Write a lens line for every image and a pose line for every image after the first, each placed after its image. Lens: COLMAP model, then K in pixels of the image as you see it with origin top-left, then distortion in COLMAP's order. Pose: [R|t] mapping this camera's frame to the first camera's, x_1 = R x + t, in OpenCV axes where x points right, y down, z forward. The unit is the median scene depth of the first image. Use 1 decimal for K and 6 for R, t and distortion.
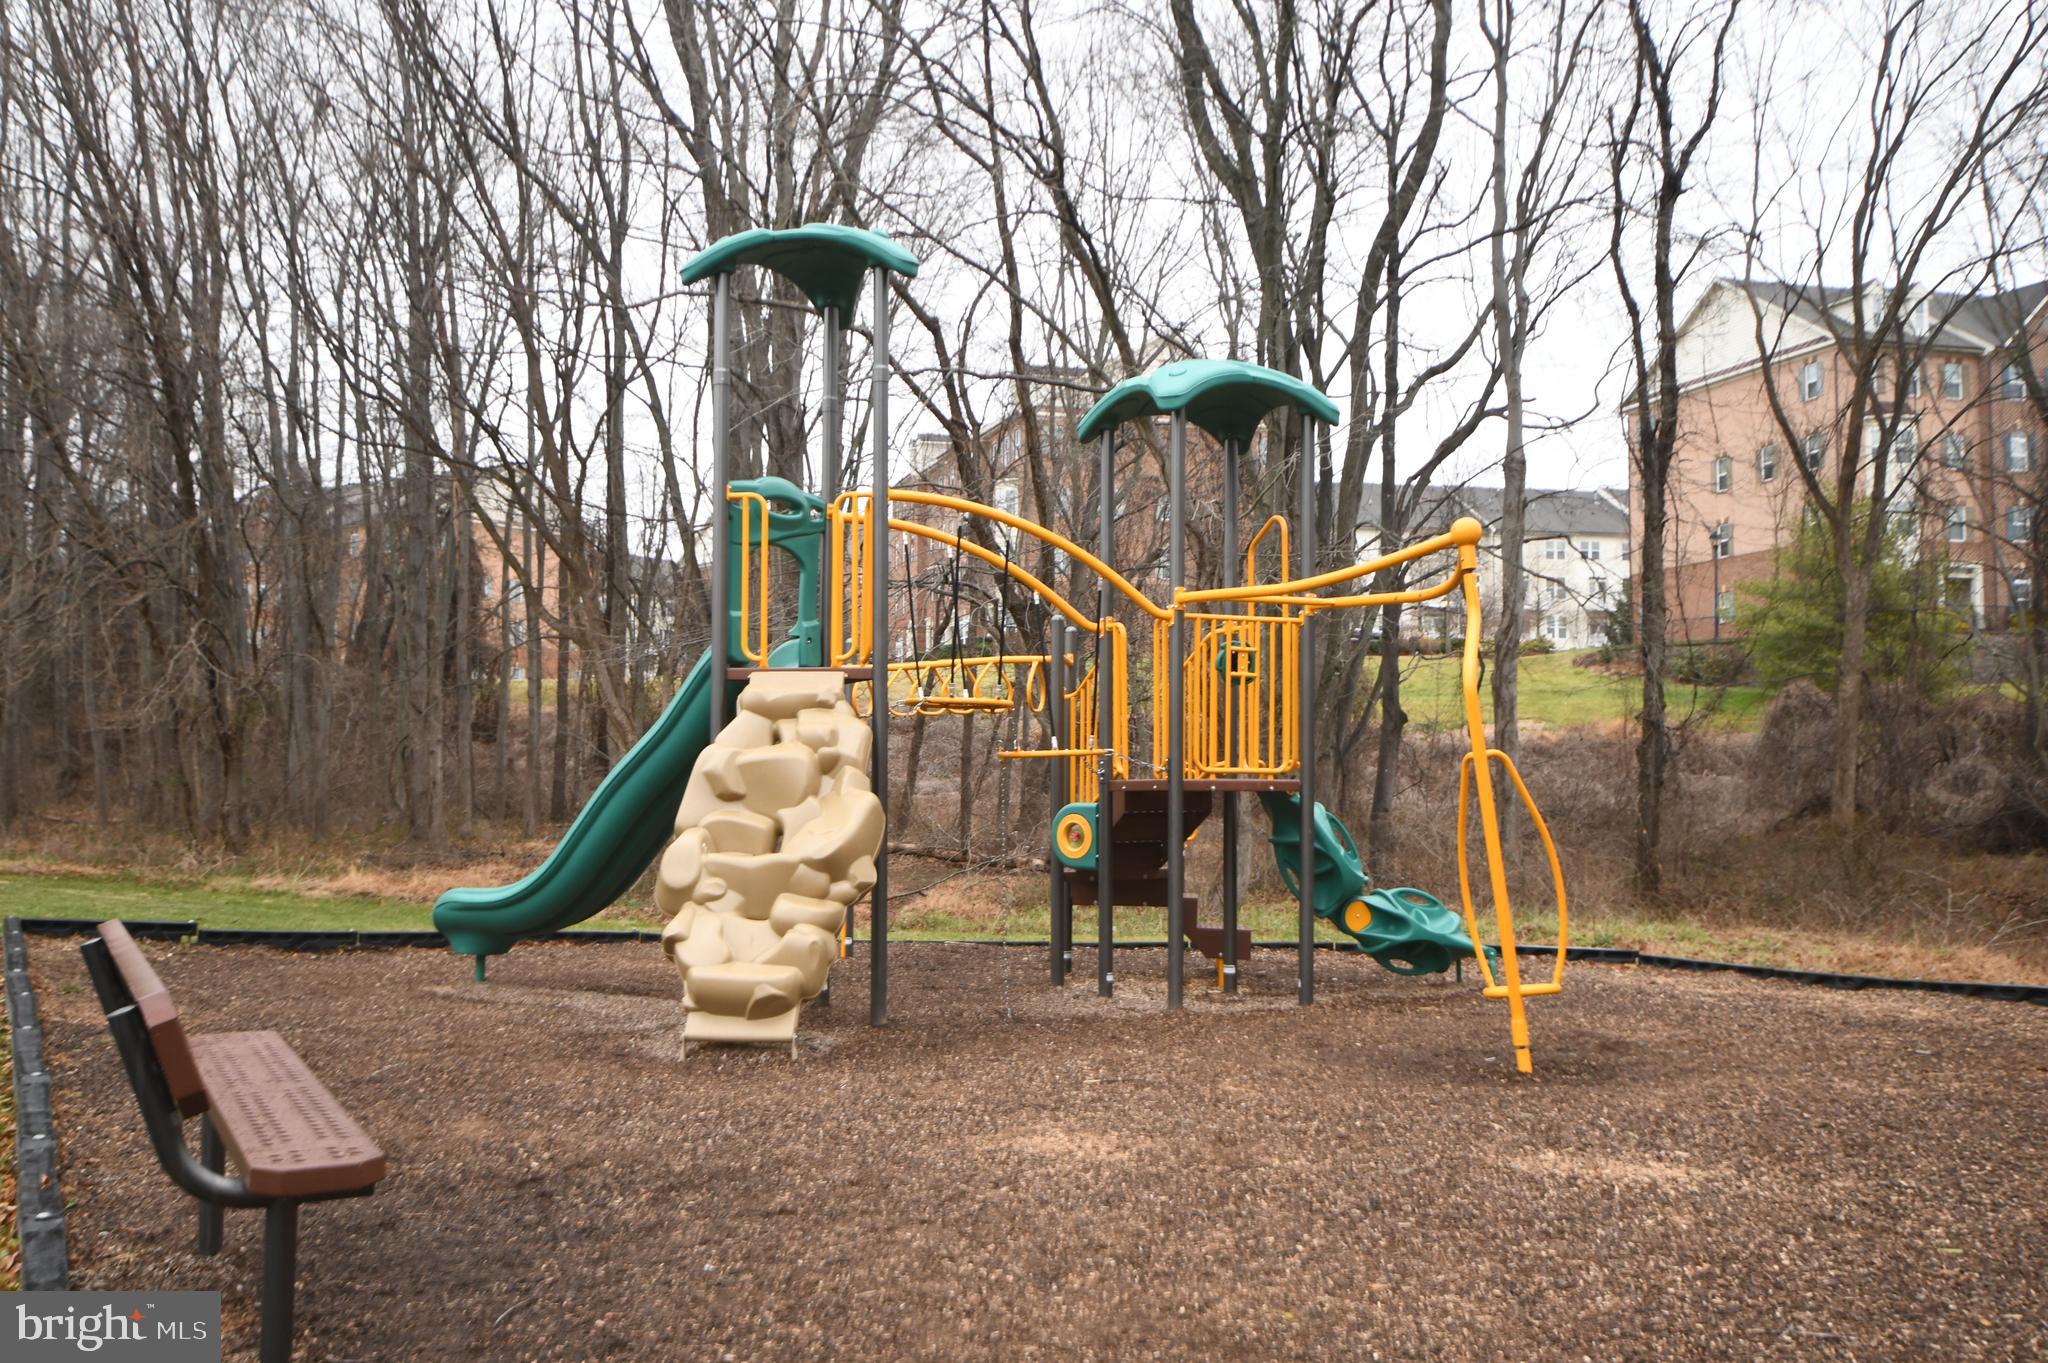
lens RADIAL K [[1943.6, 0, 1028.3], [0, 1943.6, 674.5], [0, 0, 1]] dist [0.021905, 0.000000]
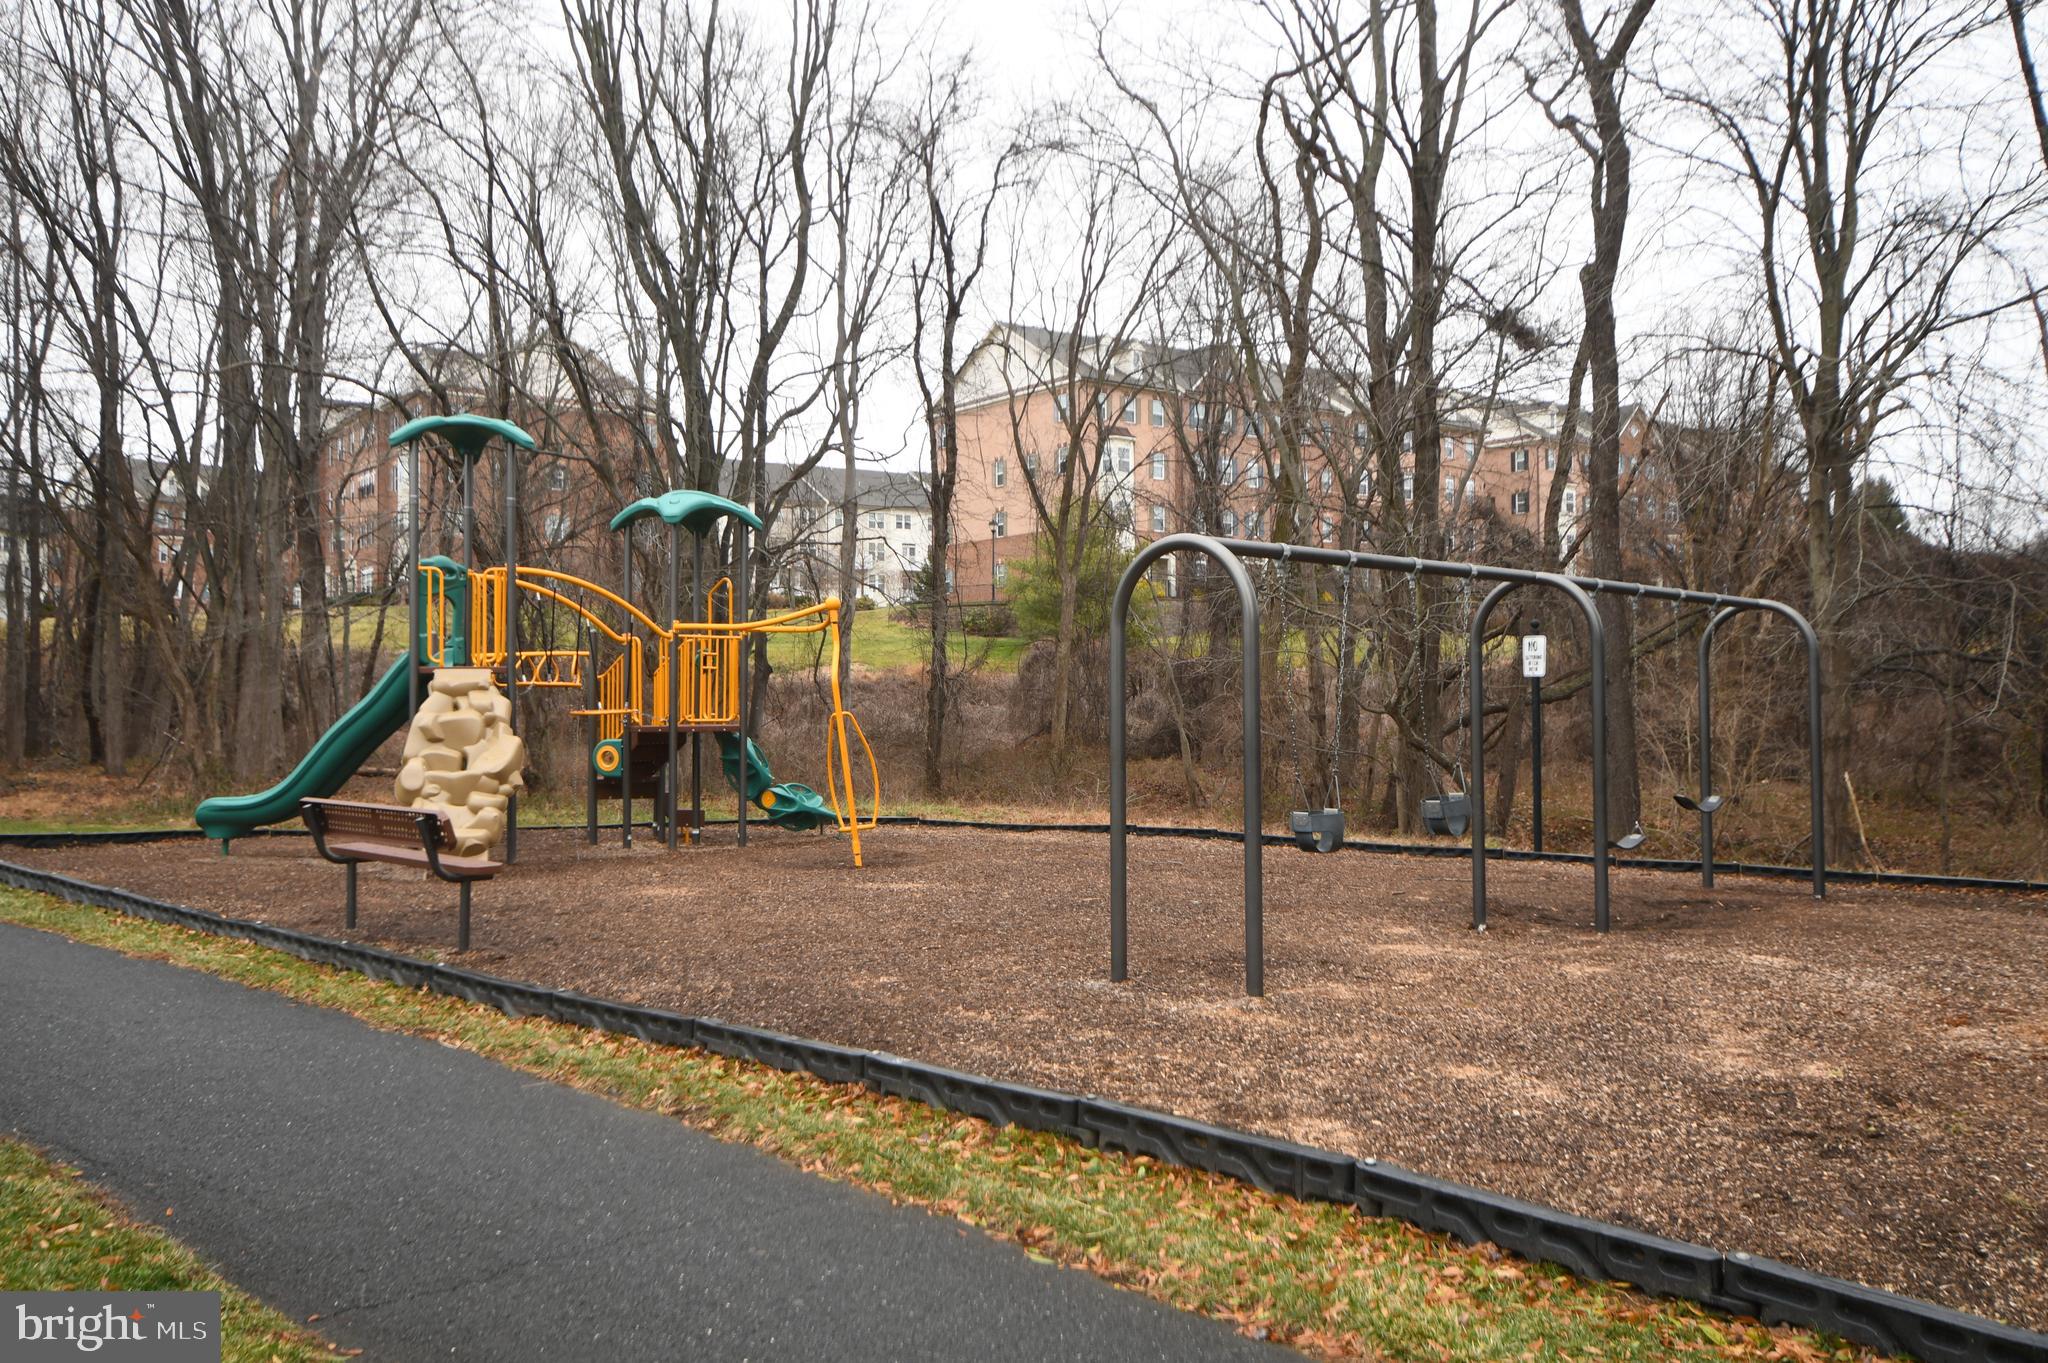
lens RADIAL K [[1655.2, 0, 1028.8], [0, 1655.2, 678.5], [0, 0, 1]] dist [0.008775, 0.000332]
pose [[0.937048, -0.001326, 0.349197, -0.113504], [-0.011966, 0.999284, 0.035906, -0.037278], [-0.348994, -0.037824, 0.936361, -0.420619]]
